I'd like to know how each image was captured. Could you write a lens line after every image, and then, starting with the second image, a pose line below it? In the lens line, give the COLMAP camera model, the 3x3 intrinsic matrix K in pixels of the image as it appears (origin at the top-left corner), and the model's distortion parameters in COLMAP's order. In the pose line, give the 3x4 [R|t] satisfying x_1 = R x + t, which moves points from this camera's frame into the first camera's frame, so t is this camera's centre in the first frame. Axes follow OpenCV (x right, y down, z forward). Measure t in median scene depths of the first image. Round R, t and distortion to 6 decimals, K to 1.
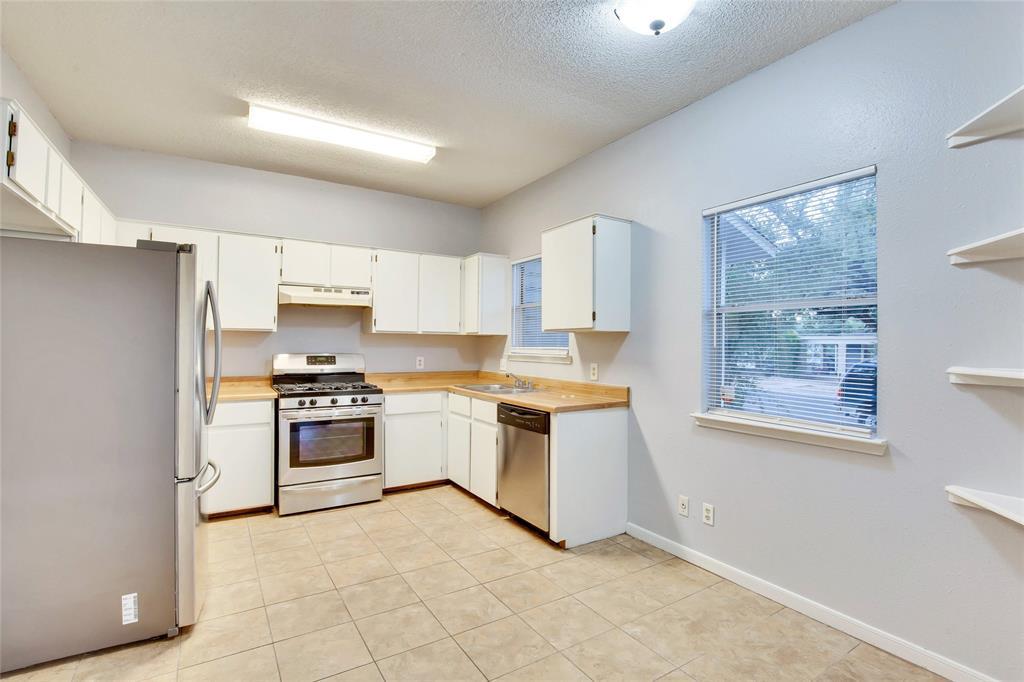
lens RADIAL K [[482.9, 0, 522.5], [0, 482.9, 338.7], [0, 0, 1]] dist [-0.033159, 0.006725]
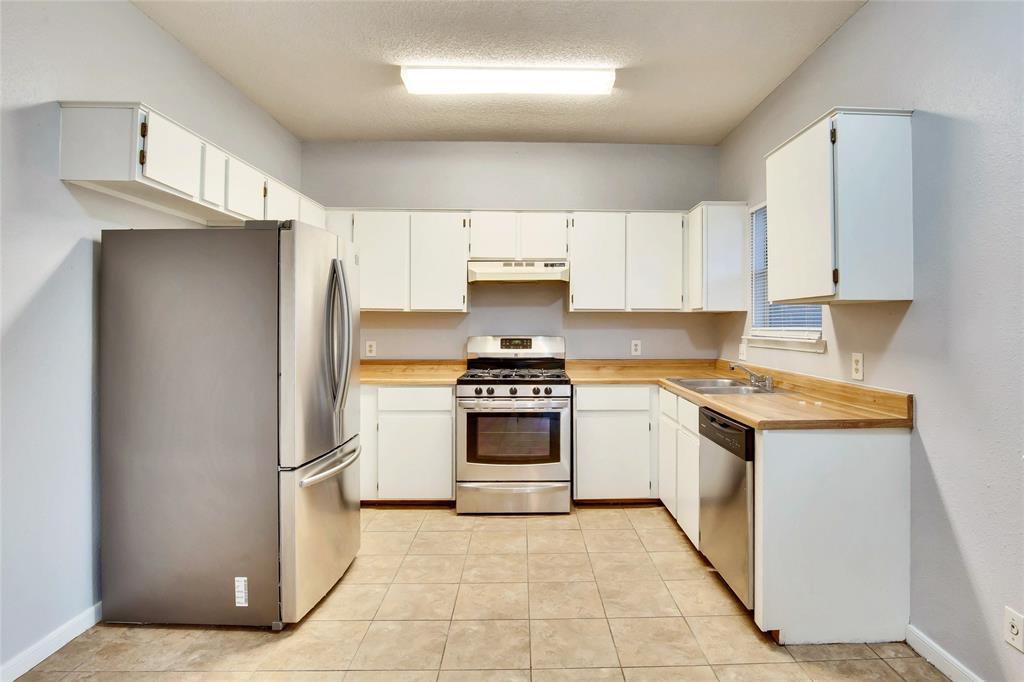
lens RADIAL K [[540.1, 0, 536.3], [0, 540.1, 319.5], [0, 0, 1]] dist [-0.031930, 0.005018]
pose [[0.853899, -0.012425, -0.520290, 0.157215], [0.012500, 0.999916, -0.003365, 0.004912], [0.520288, -0.003630, 0.853983, 0.197090]]
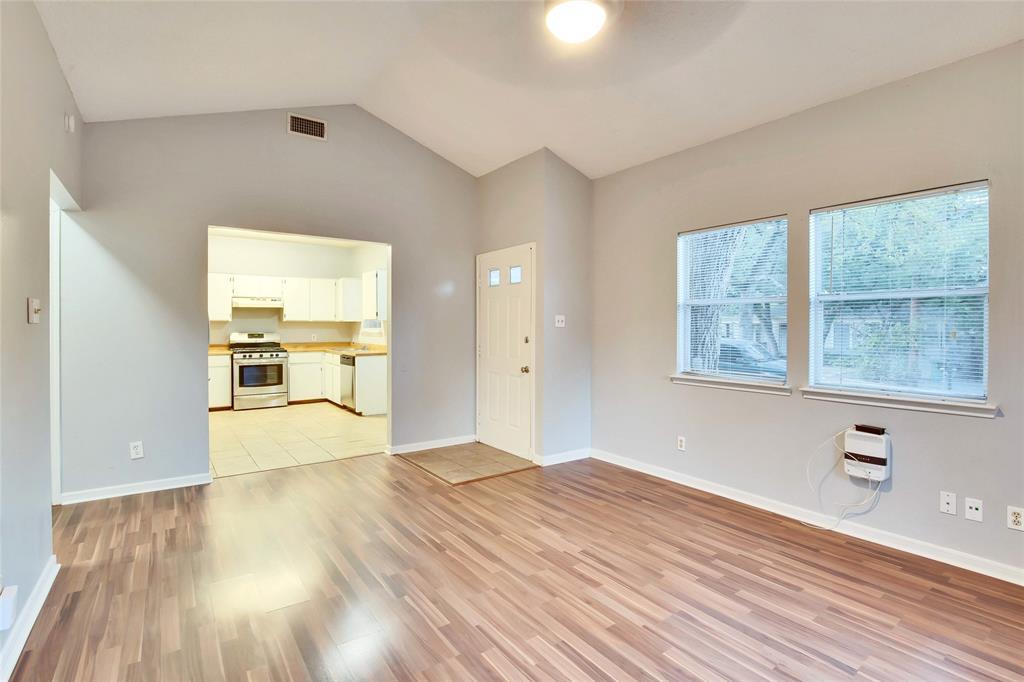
lens RADIAL K [[482.9, 0, 511.8], [0, 482.9, 331.1], [0, 0, 1]] dist [-0.033159, 0.006725]
pose [[0.998137, -0.008674, 0.060397, 0.568671], [0.007305, 0.999712, 0.022854, -0.012681], [-0.060577, -0.022371, 0.997913, -1.132098]]
